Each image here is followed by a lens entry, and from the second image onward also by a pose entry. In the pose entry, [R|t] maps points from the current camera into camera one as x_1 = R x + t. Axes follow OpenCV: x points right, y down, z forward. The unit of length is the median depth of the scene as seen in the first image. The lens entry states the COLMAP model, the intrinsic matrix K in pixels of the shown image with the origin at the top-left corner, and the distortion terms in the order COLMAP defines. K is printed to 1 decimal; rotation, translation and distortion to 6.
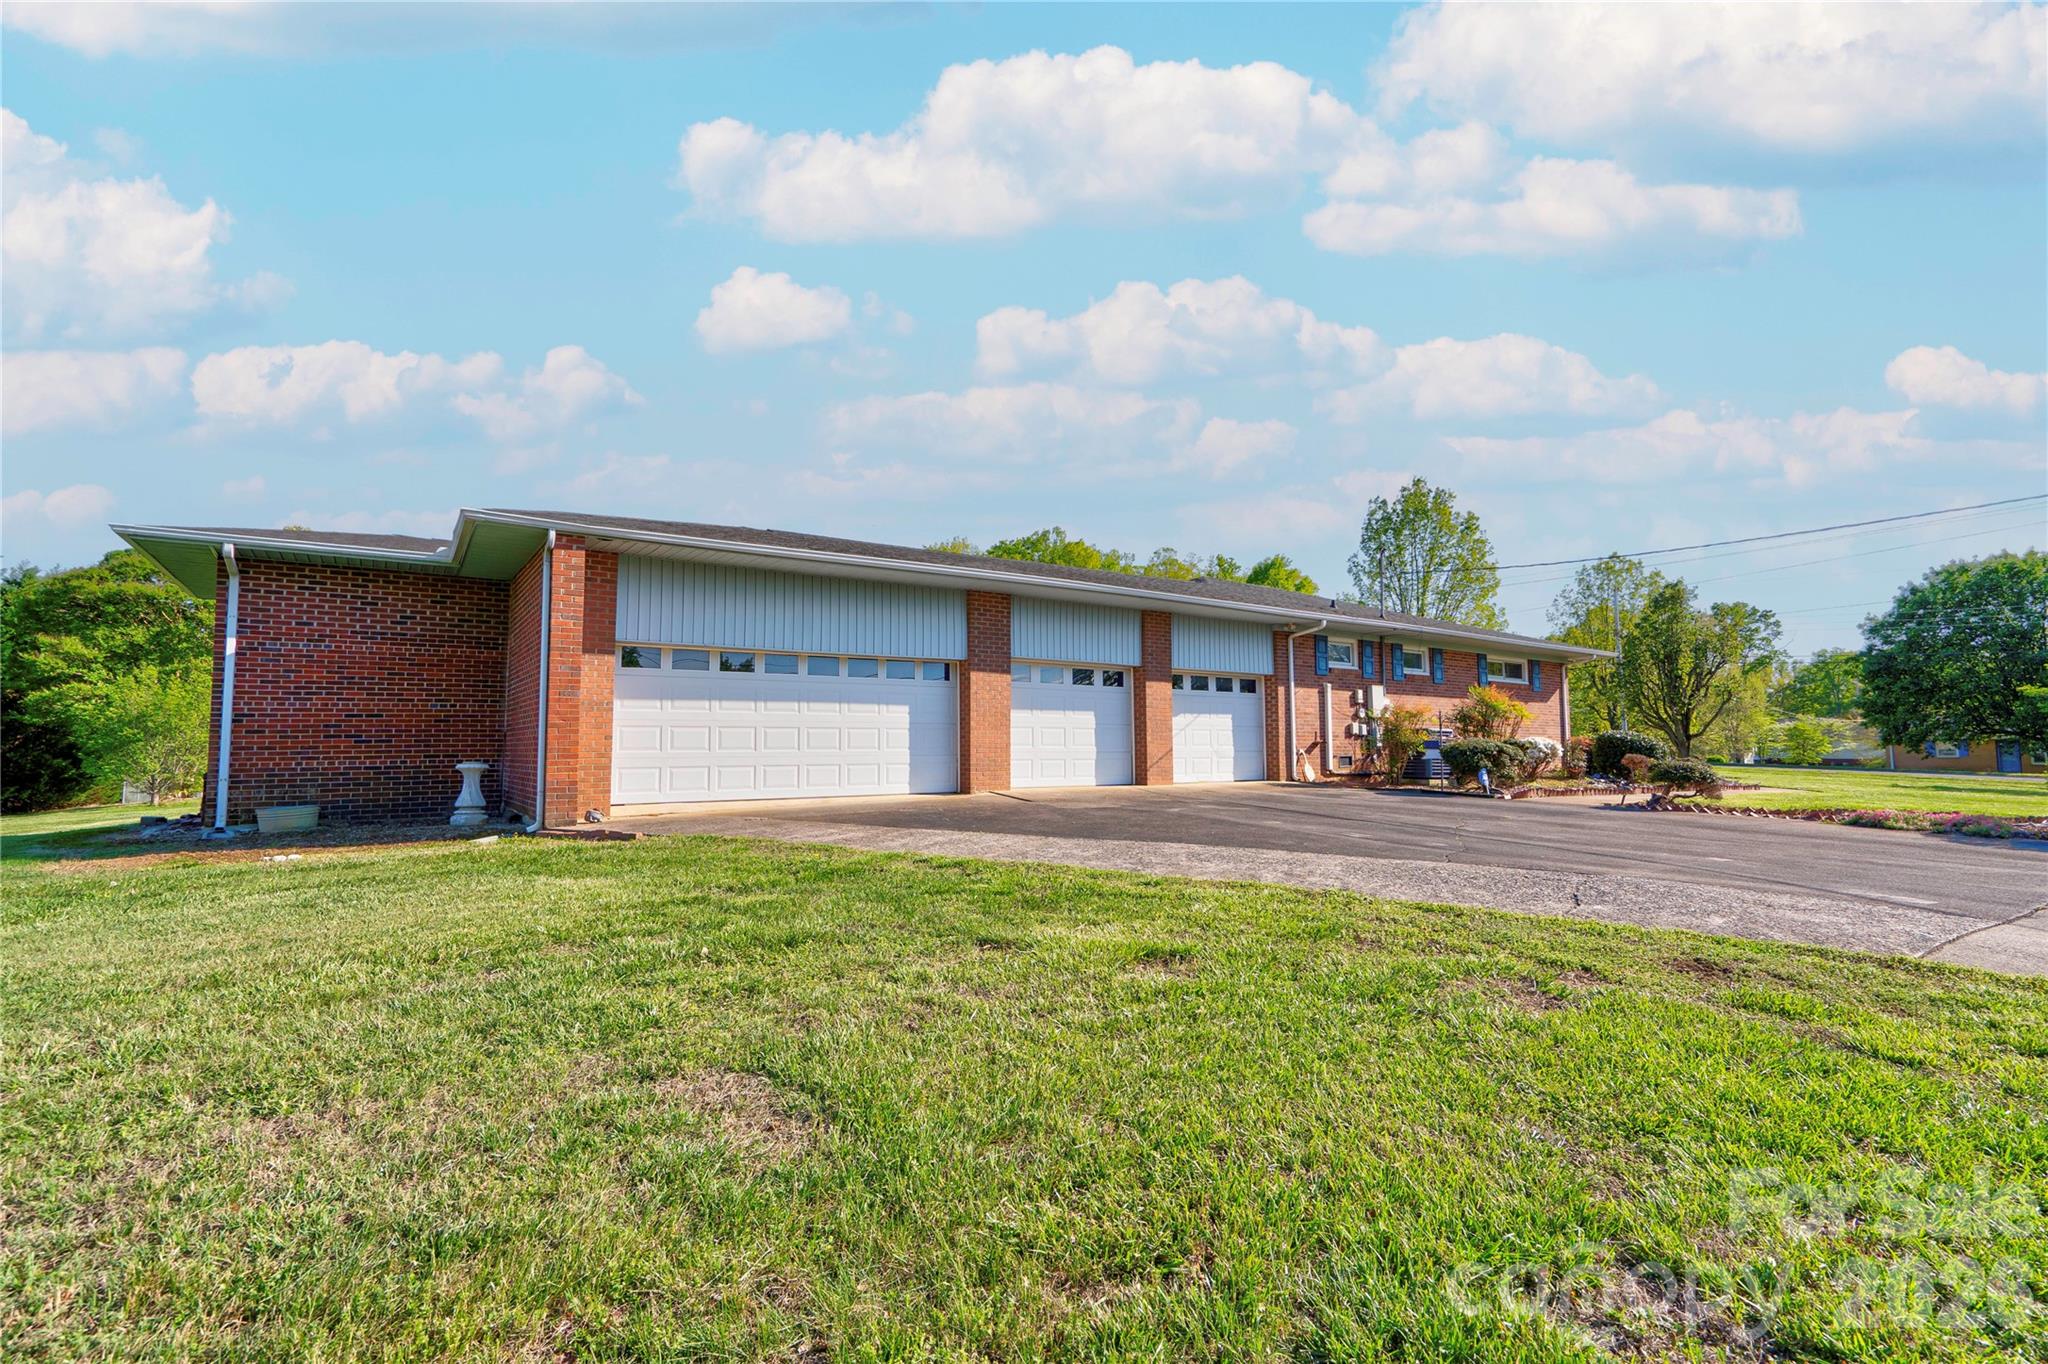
lens RADIAL K [[960.3, 0, 1015.4], [0, 960.3, 684.6], [0, 0, 1]] dist [0.019663, 0.000091]
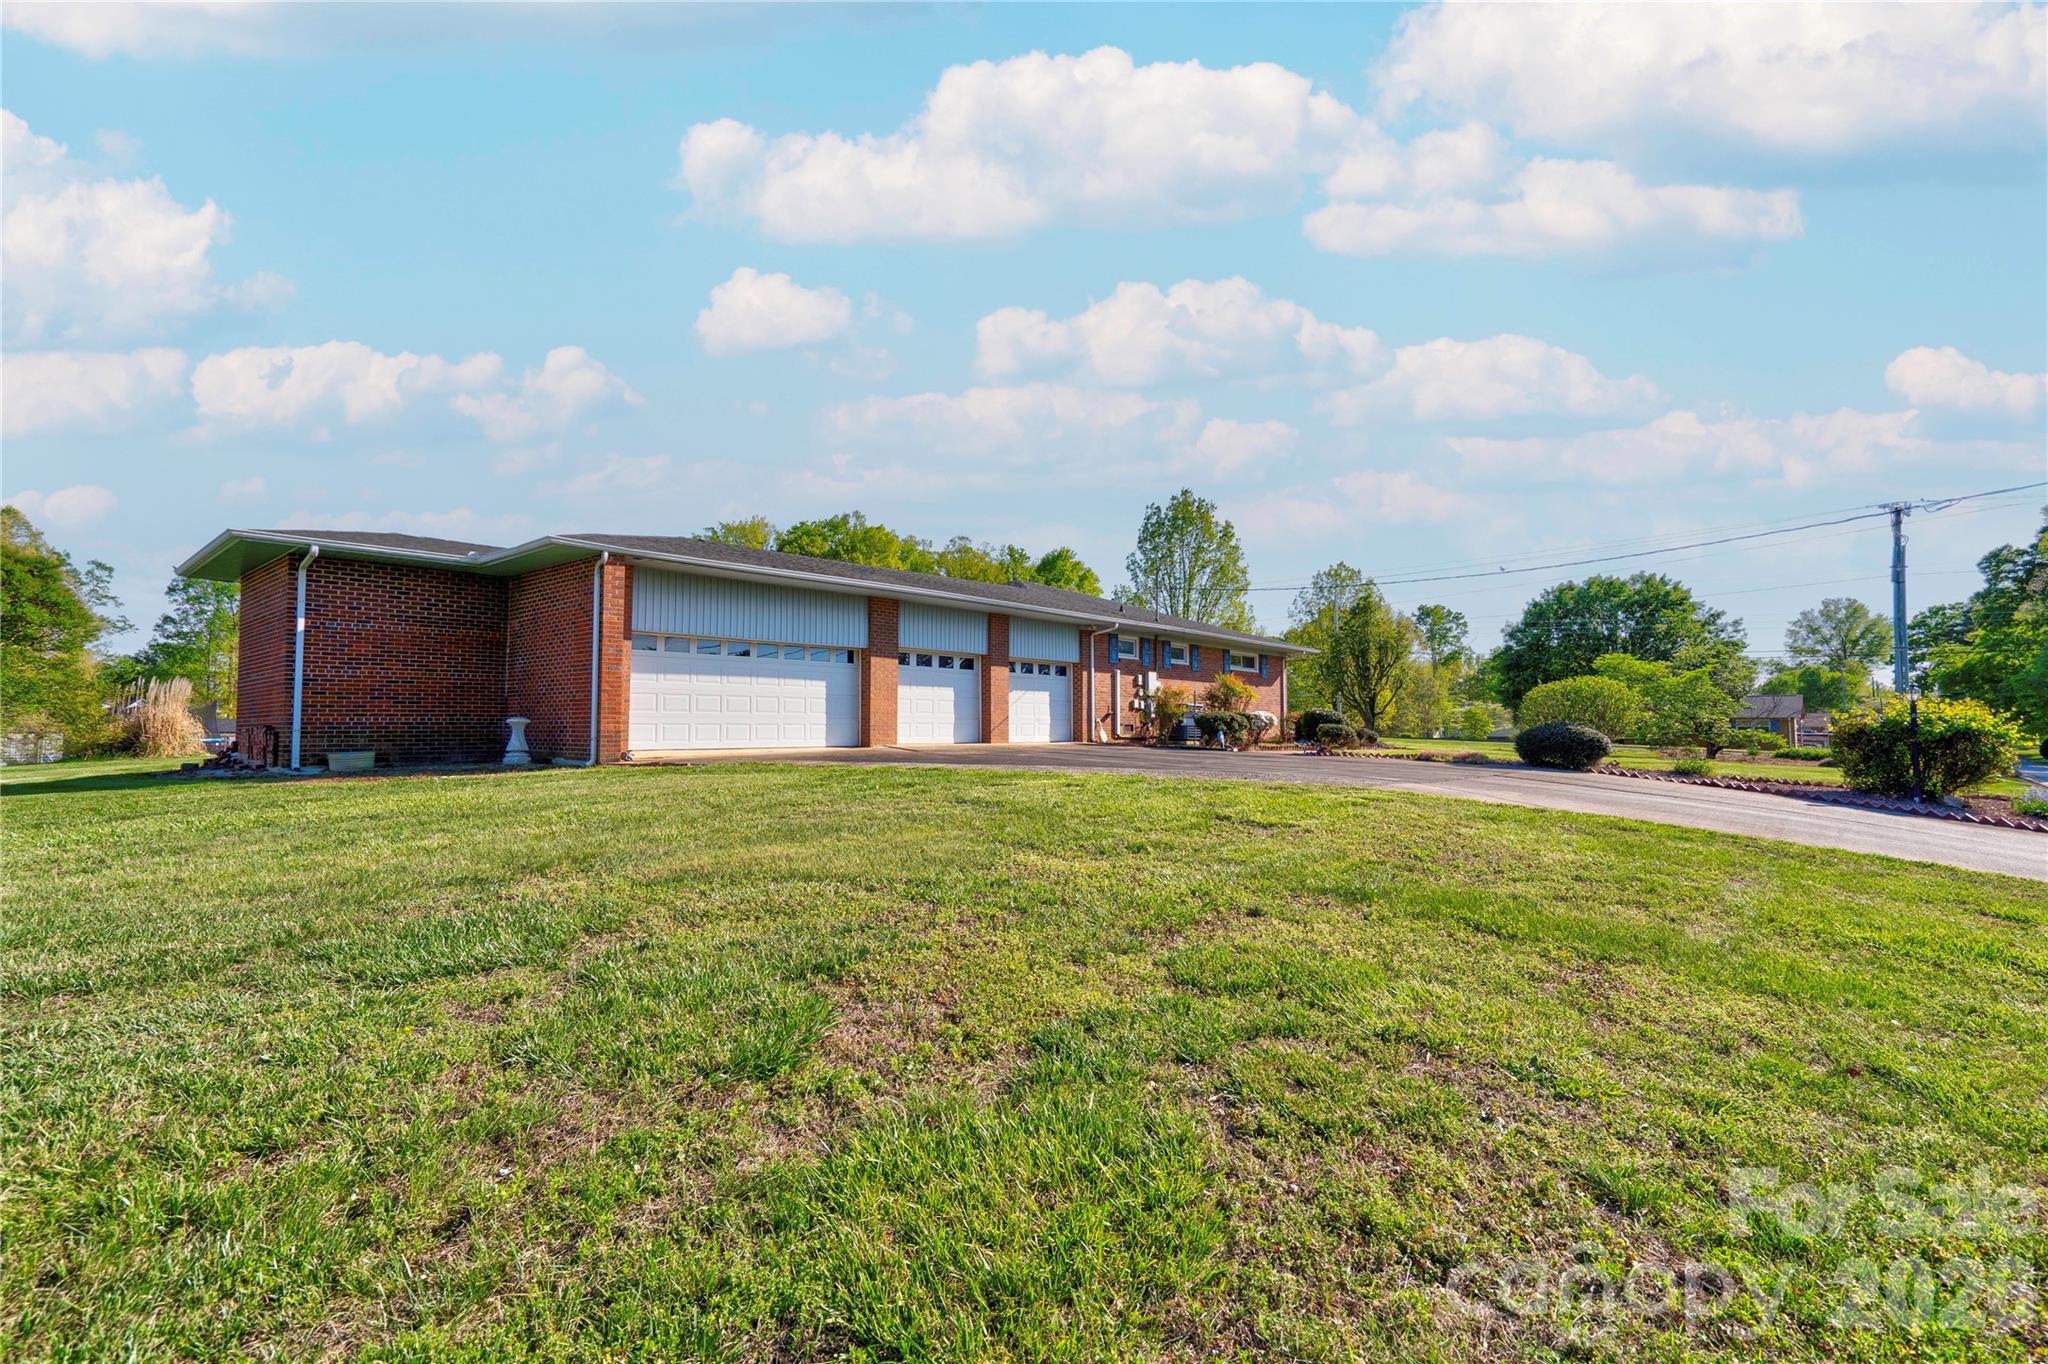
lens RADIAL K [[949.4, 0, 1024.3], [0, 949.4, 706.0], [0, 0, 1]] dist [0.070979, 0.000098]
pose [[0.973340, 0.008344, 0.229213, -0.100401], [-0.017995, 0.999036, 0.040046, -0.001360], [-0.228658, -0.043103, 0.972552, -0.247686]]
